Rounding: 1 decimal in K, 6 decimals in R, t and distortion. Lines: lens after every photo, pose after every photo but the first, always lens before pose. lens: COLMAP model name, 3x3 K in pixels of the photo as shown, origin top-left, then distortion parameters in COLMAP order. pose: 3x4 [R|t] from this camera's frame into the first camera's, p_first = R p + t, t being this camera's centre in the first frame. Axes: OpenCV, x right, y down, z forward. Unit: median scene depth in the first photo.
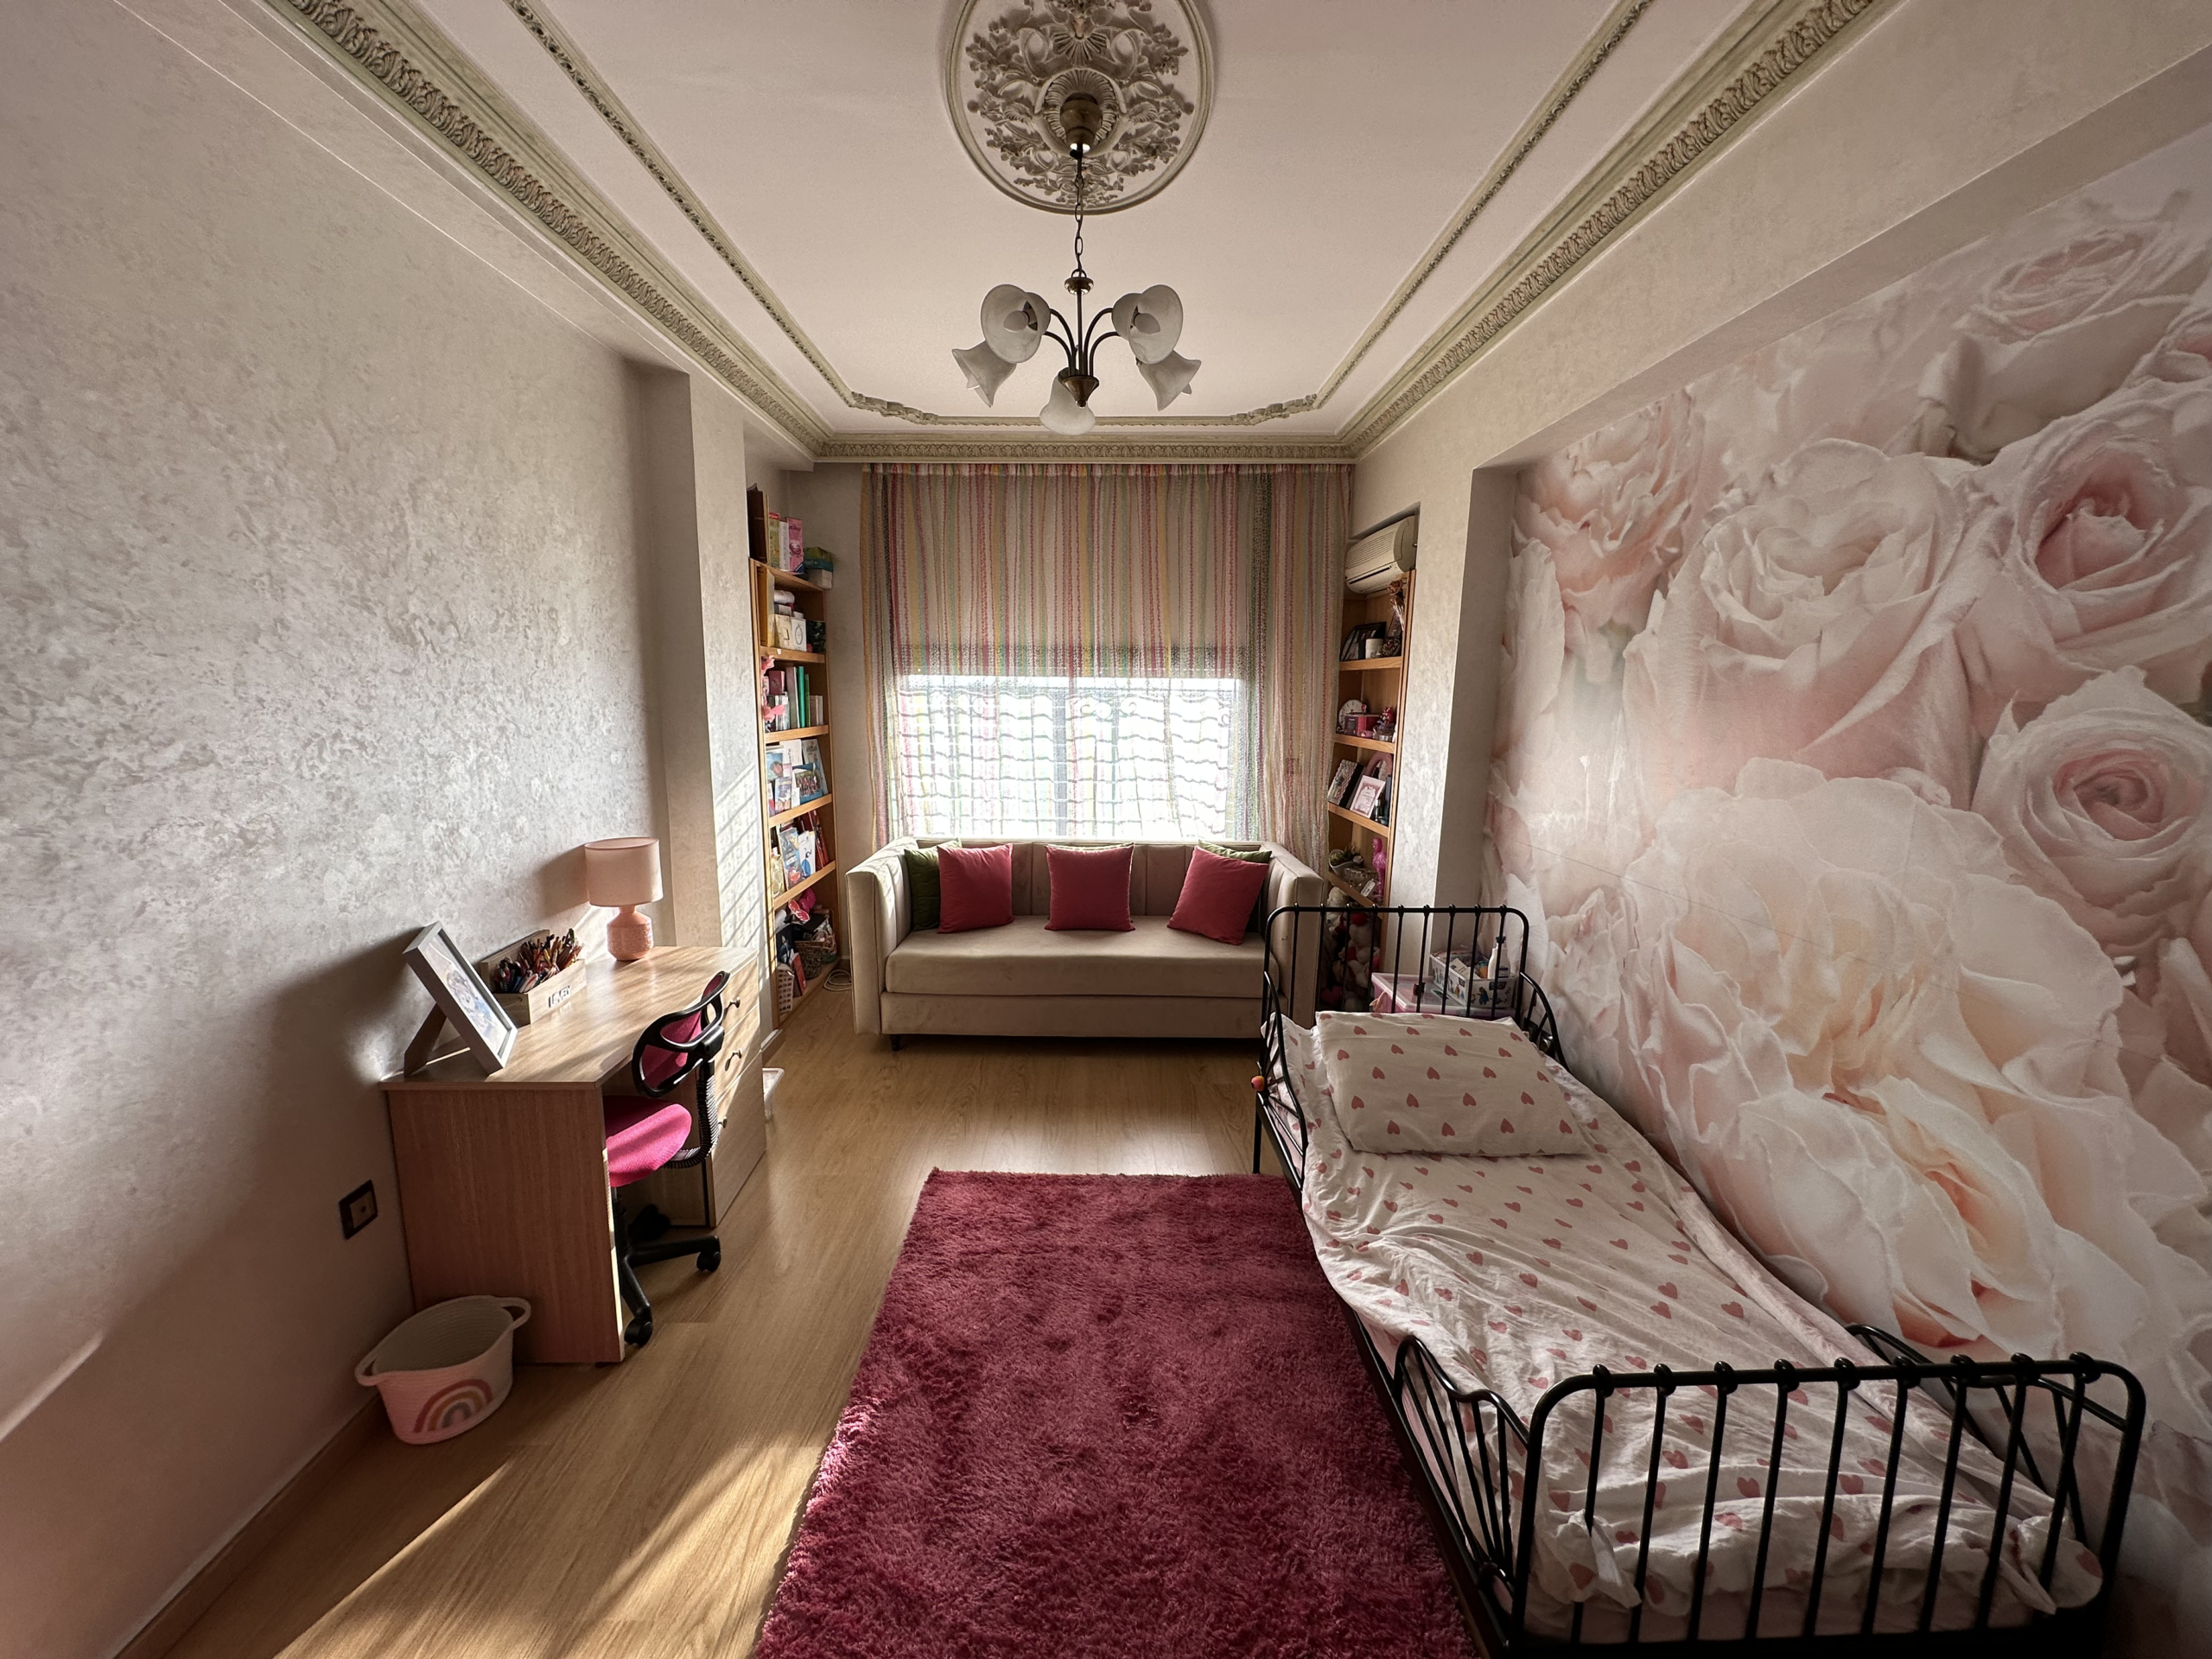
lens RADIAL K [[881.8, 0, 1106.9], [0, 881.8, 829.2], [0, 0, 1]] dist [-0.004383, 0.000977]
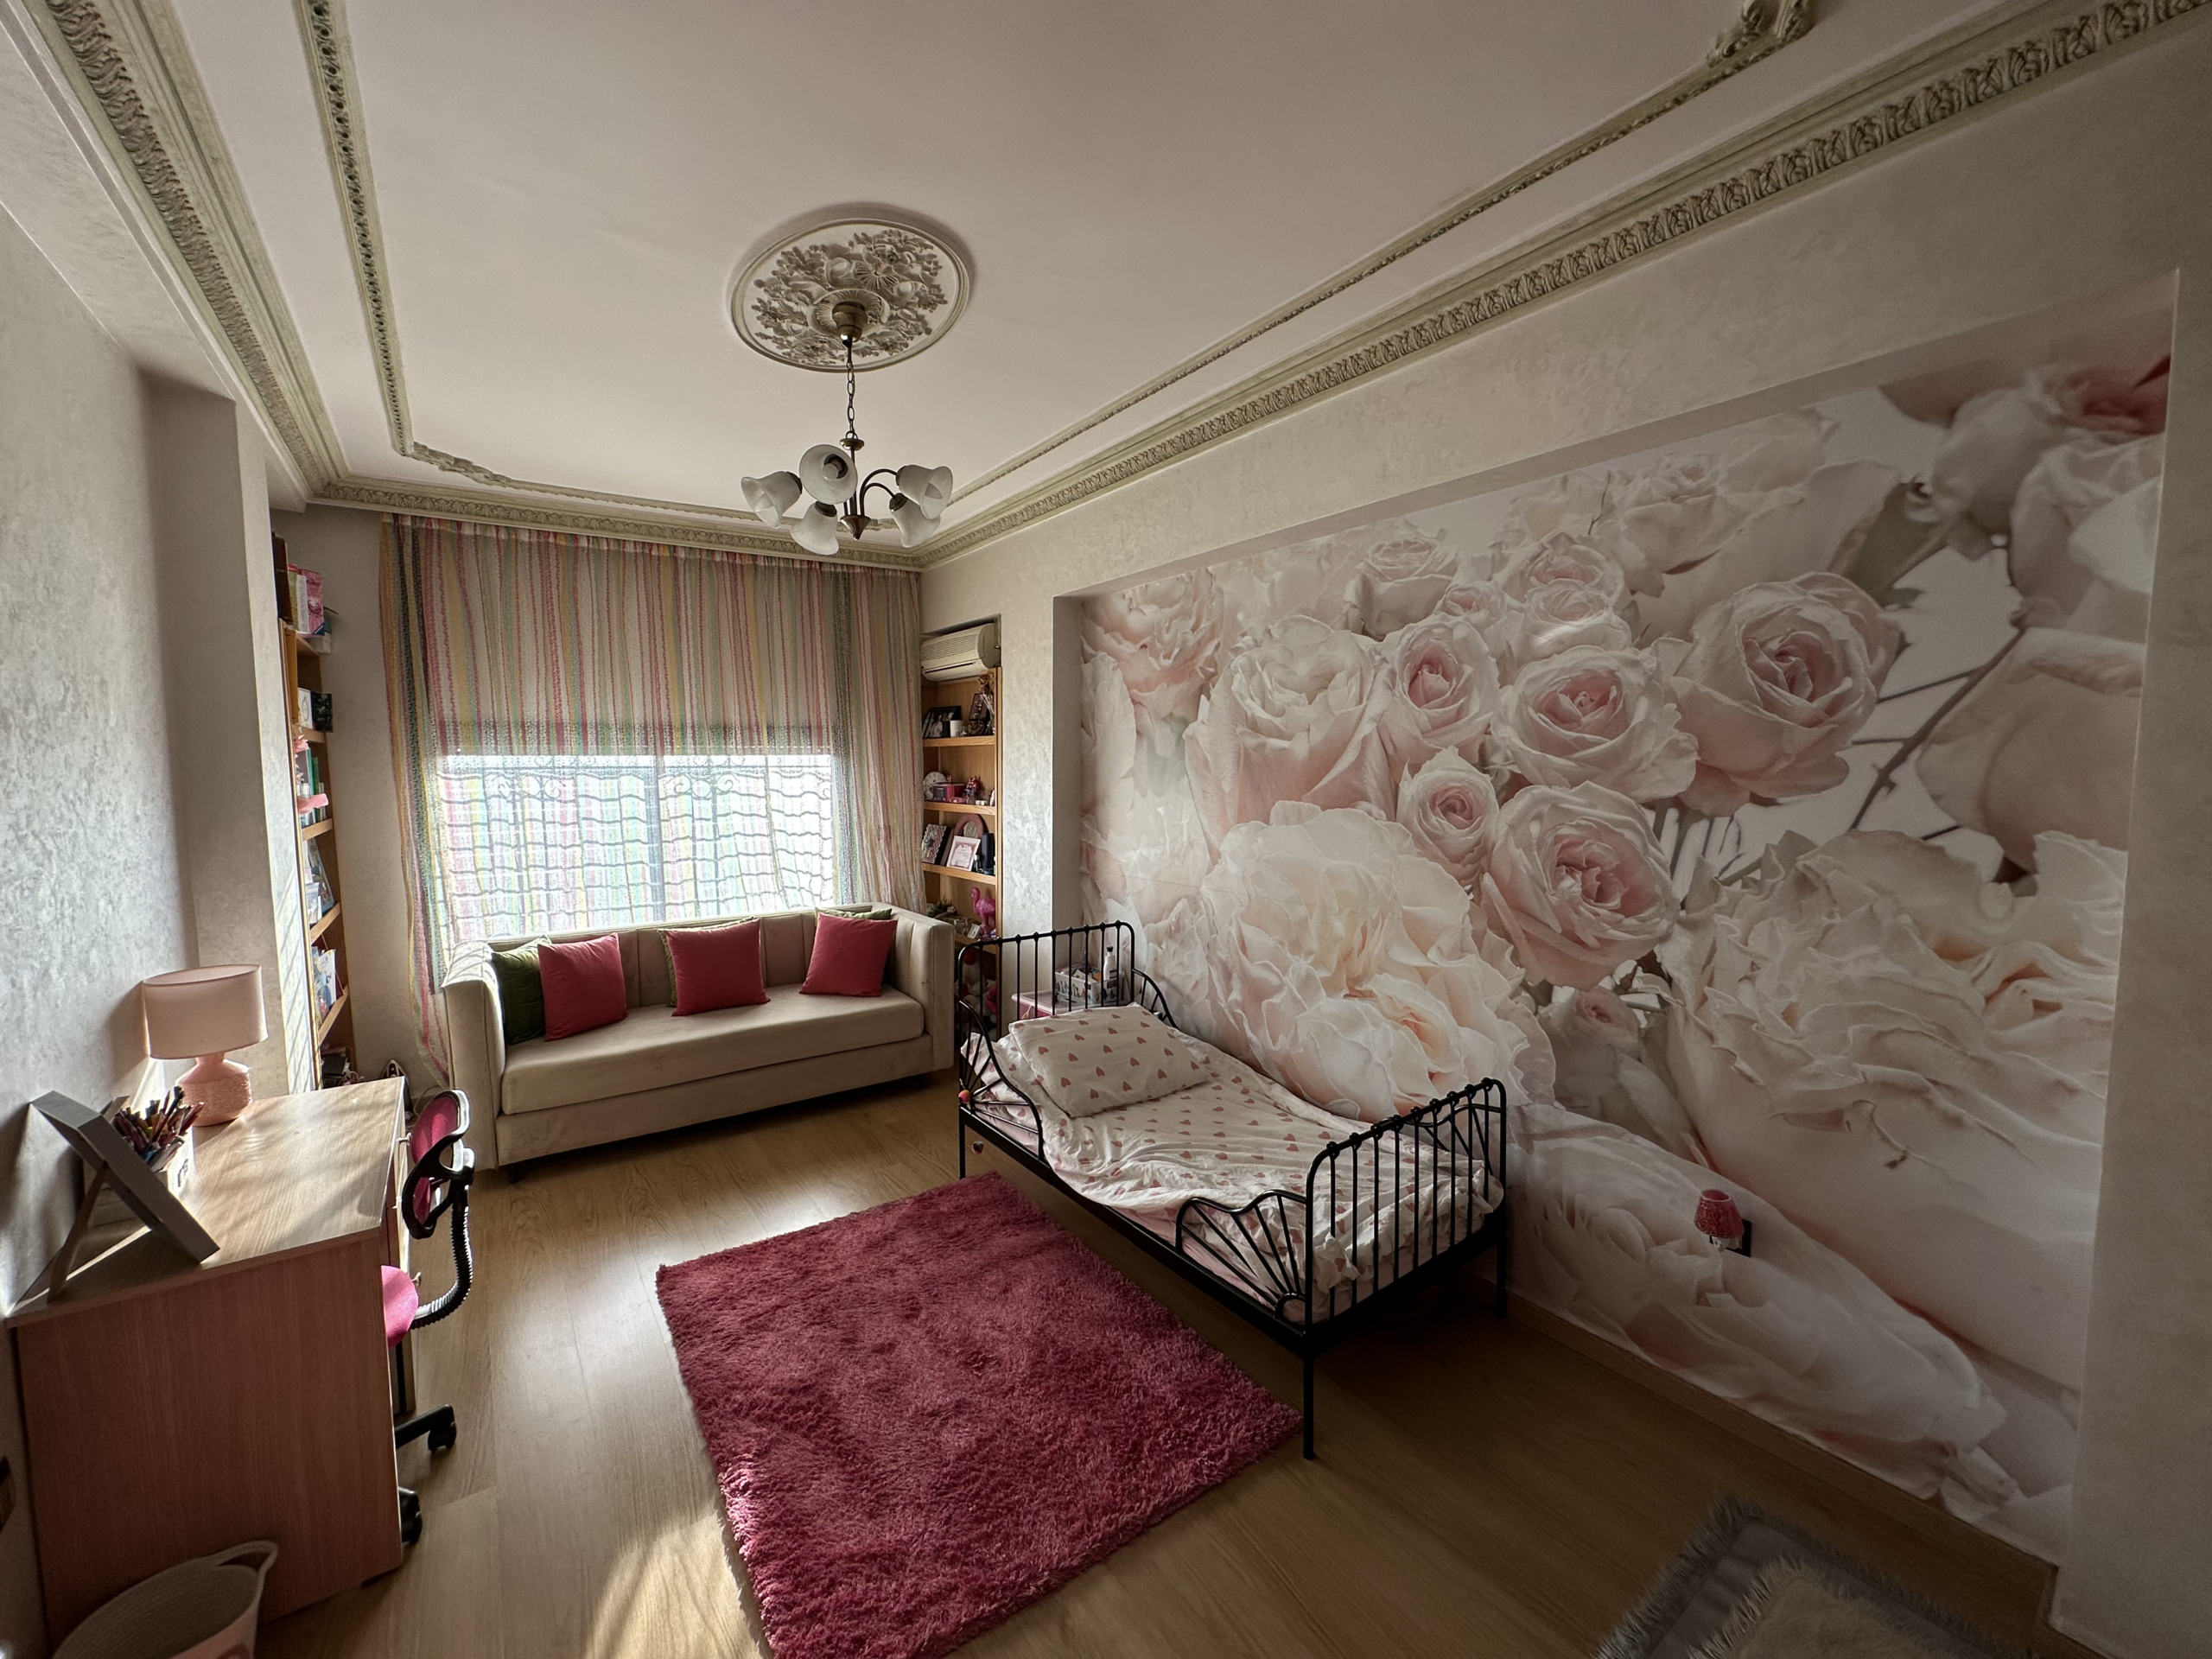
lens RADIAL K [[881.8, 0, 1106.1], [0, 881.8, 829.1], [0, 0, 1]] dist [-0.004383, 0.000977]
pose [[0.822154, -0.060913, 0.565997, -0.403525], [0.106076, 0.993238, -0.047190, 0.012218], [-0.559295, 0.098836, 0.823055, -0.137996]]
